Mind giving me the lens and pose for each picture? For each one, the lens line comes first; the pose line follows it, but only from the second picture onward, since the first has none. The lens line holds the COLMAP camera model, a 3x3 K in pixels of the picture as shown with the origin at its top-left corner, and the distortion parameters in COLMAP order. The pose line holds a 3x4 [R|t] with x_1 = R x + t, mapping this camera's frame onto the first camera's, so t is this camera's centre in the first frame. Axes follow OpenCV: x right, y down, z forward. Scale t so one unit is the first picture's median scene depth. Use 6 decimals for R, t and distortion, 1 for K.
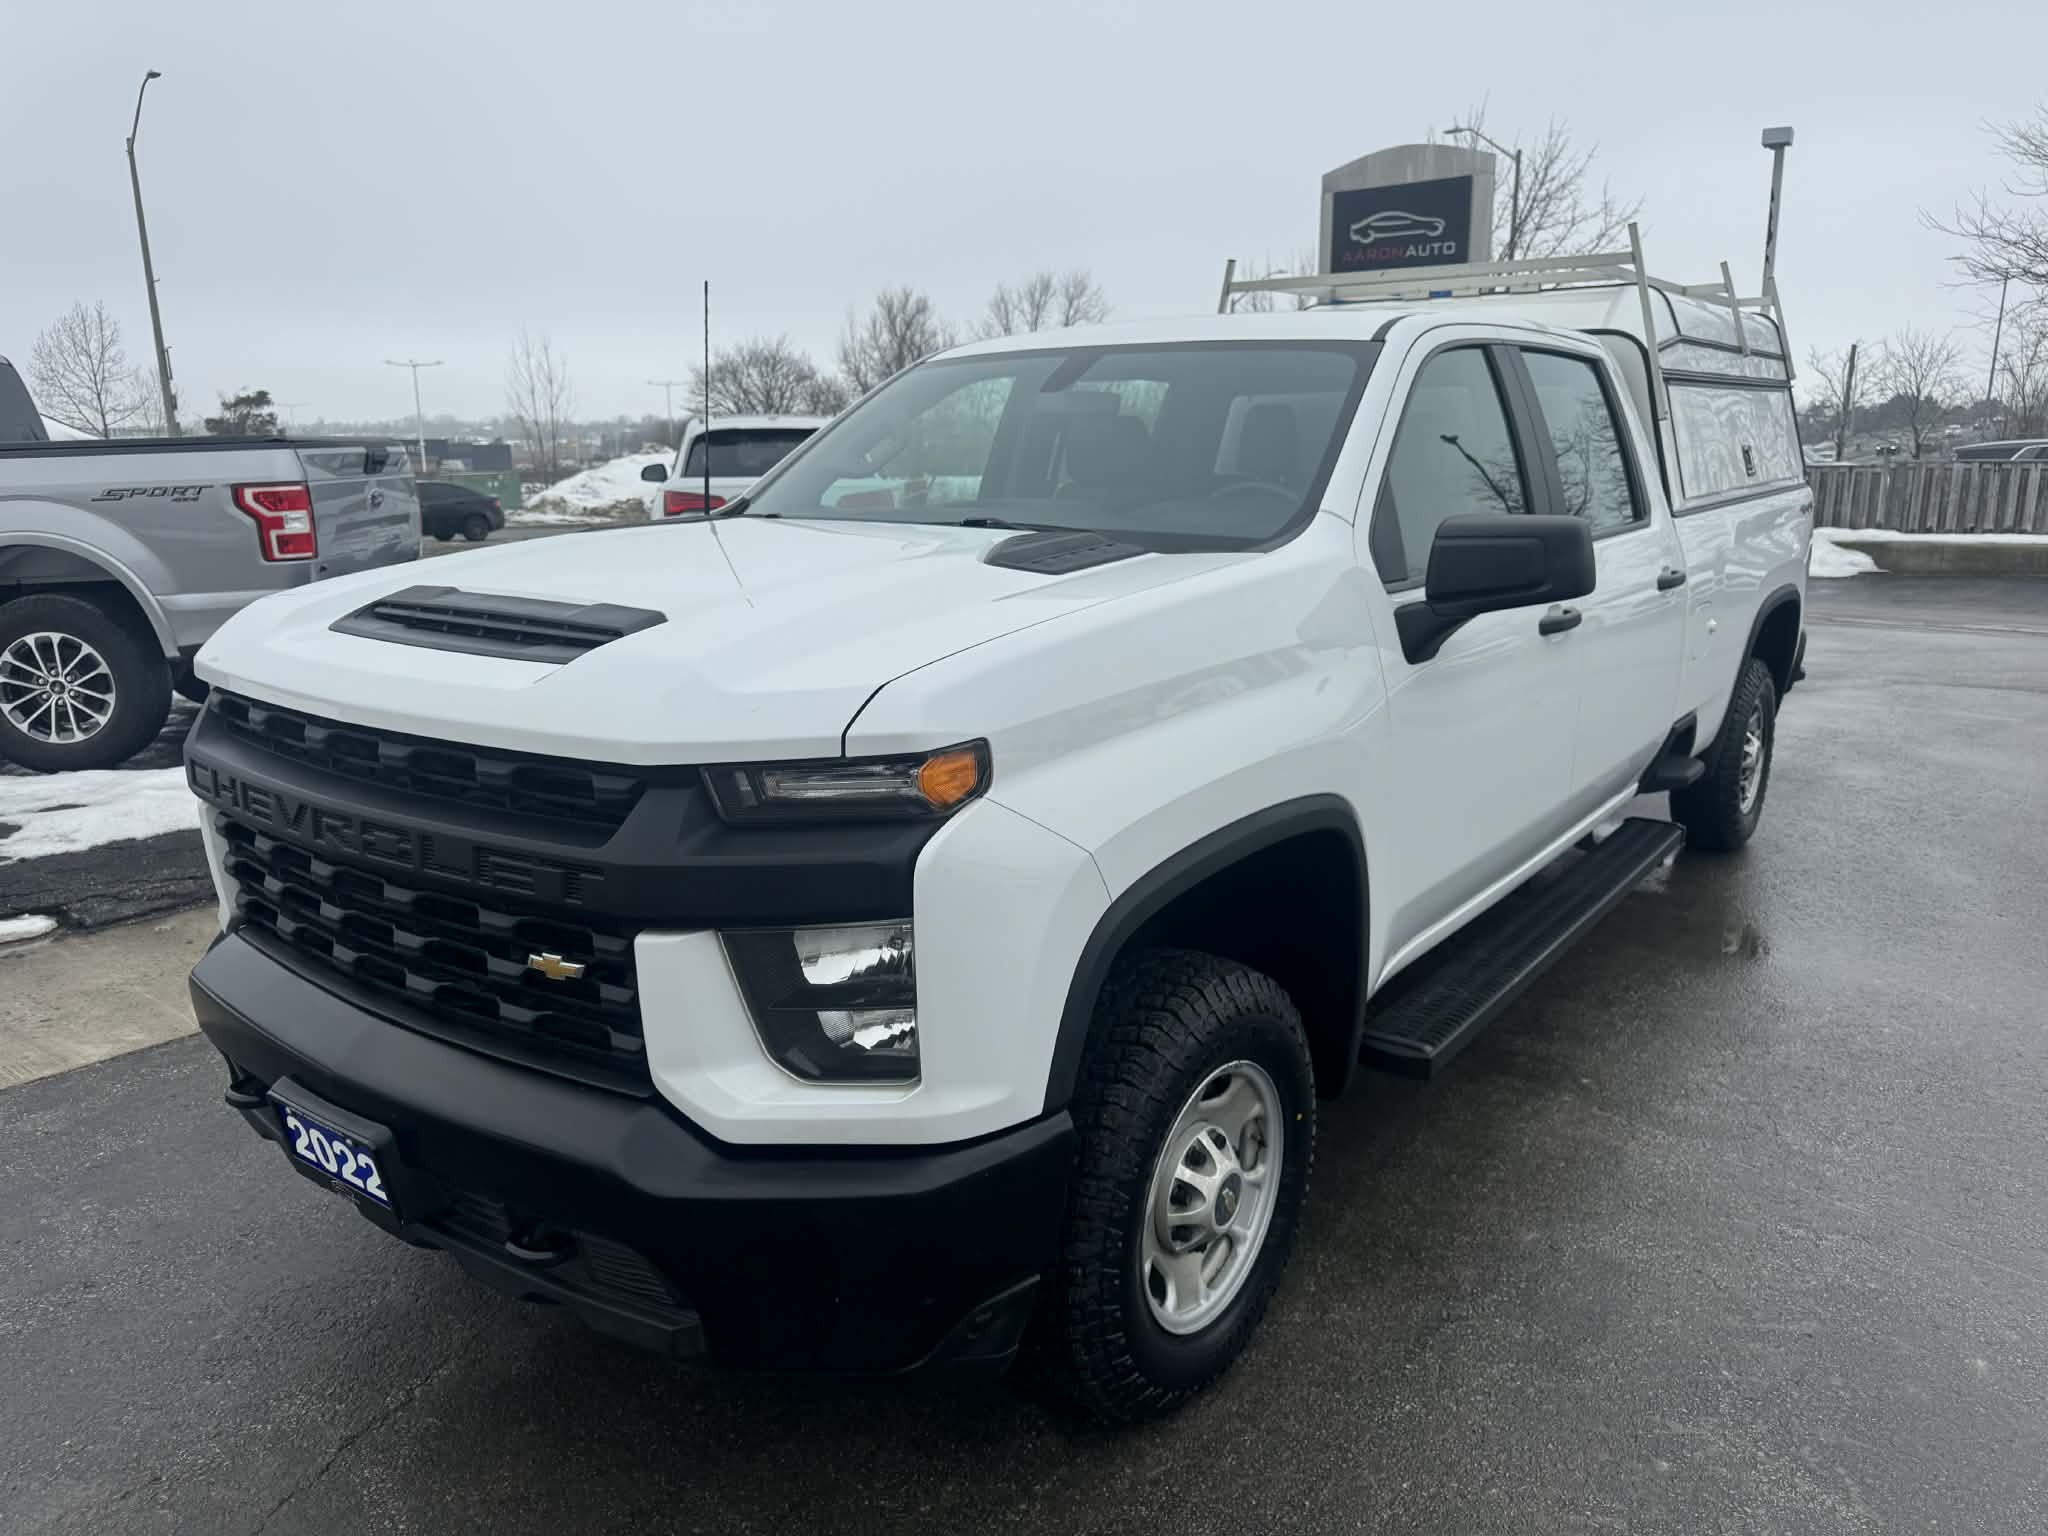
lens RADIAL K [[1453.6, 0, 1023.2], [0, 1453.6, 781.2], [0, 0, 1]] dist [0.009775, -0.010369]
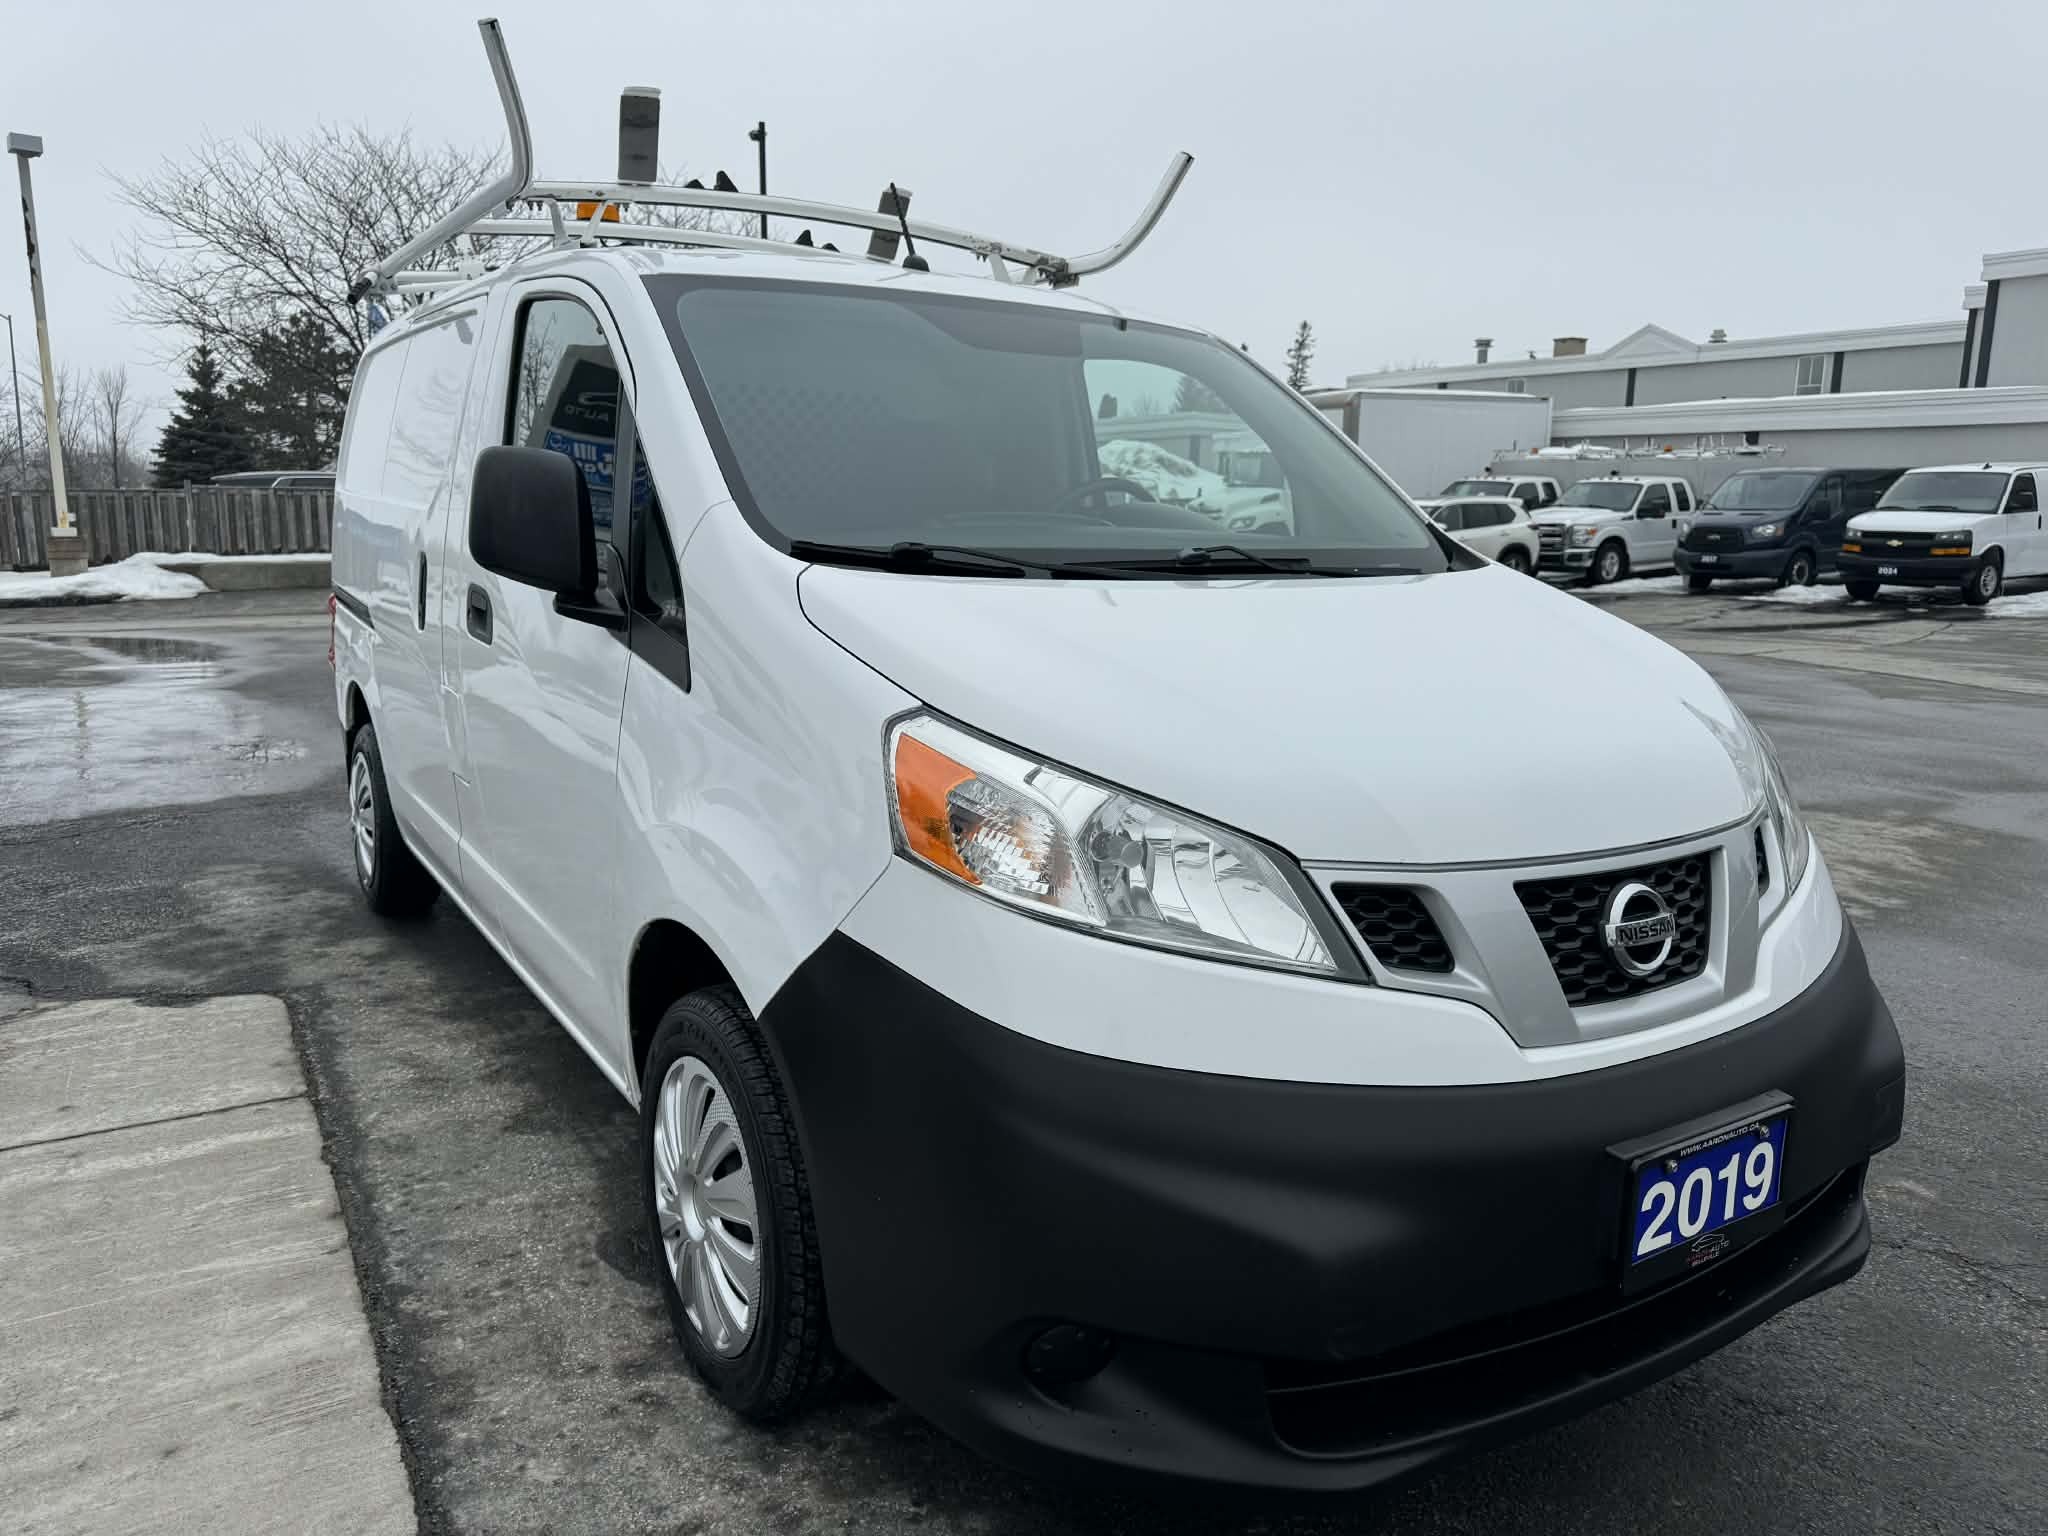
lens RADIAL K [[1453.6, 0, 1012.6], [0, 1453.6, 784.0], [0, 0, 1]] dist [0.009775, -0.010369]
pose [[0.368918, -0.163823, 0.914911, -0.176990], [0.189540, 0.976920, 0.098498, -0.003933], [-0.909931, 0.137075, 0.391454, 0.090391]]
